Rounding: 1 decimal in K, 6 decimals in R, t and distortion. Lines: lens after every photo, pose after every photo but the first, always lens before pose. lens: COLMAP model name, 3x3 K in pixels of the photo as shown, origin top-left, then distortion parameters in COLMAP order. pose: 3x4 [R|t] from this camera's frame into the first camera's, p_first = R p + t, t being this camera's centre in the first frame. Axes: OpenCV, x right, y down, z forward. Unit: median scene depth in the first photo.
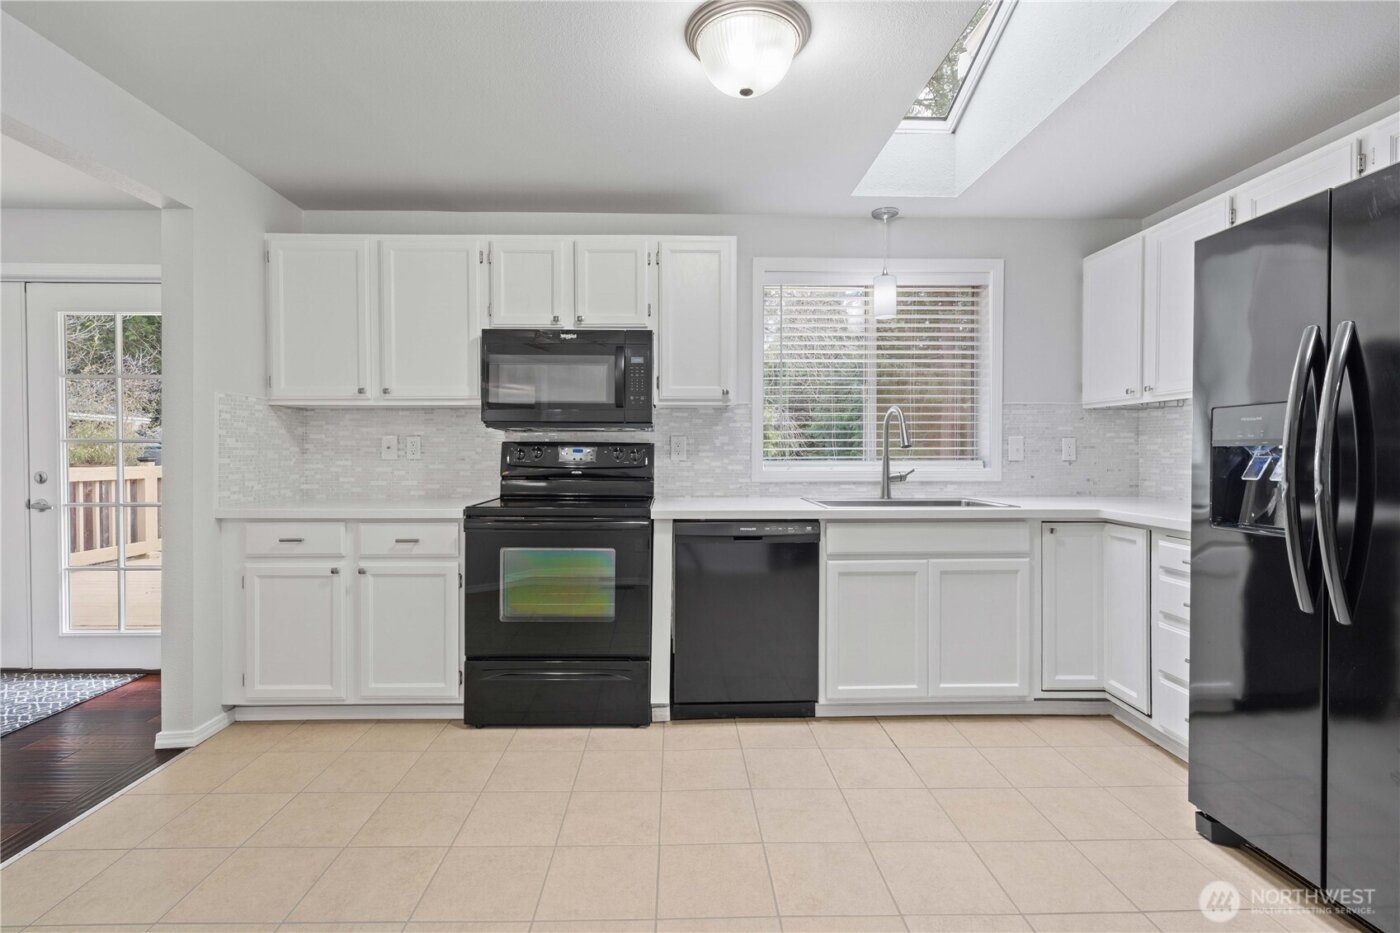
lens RADIAL K [[642.9, 0, 694.0], [0, 642.9, 460.7], [0, 0, 1]] dist [-0.003825, 0.002004]
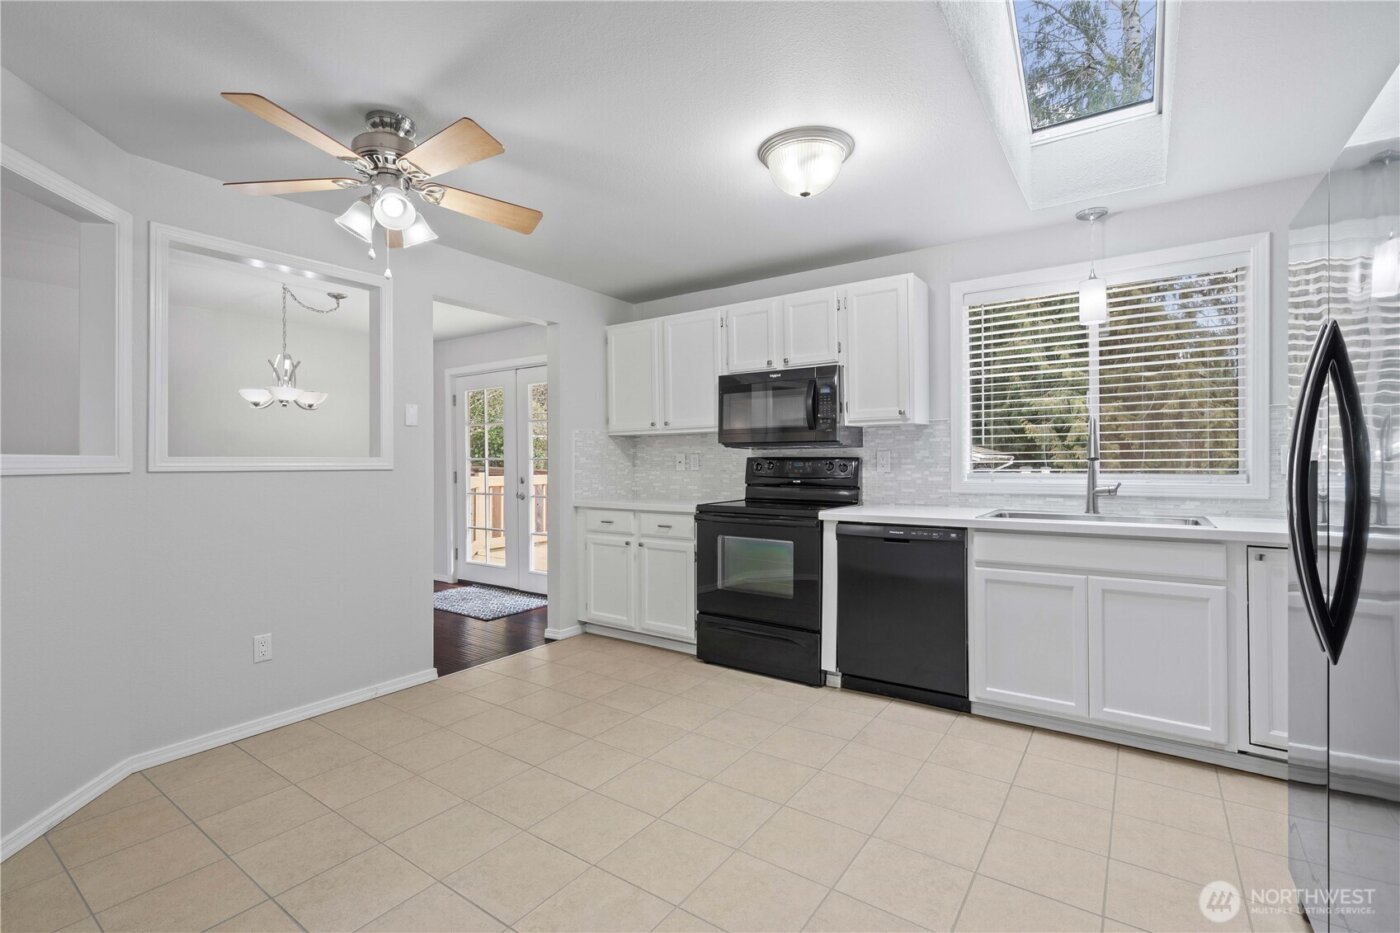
lens RADIAL K [[642.9, 0, 707.1], [0, 642.9, 466.9], [0, 0, 1]] dist [-0.003825, 0.002004]
pose [[0.805189, -0.000113, -0.593018, 0.468853], [-0.001953, 0.999994, -0.002841, -0.006935], [0.593015, 0.003446, 0.805184, -0.120705]]
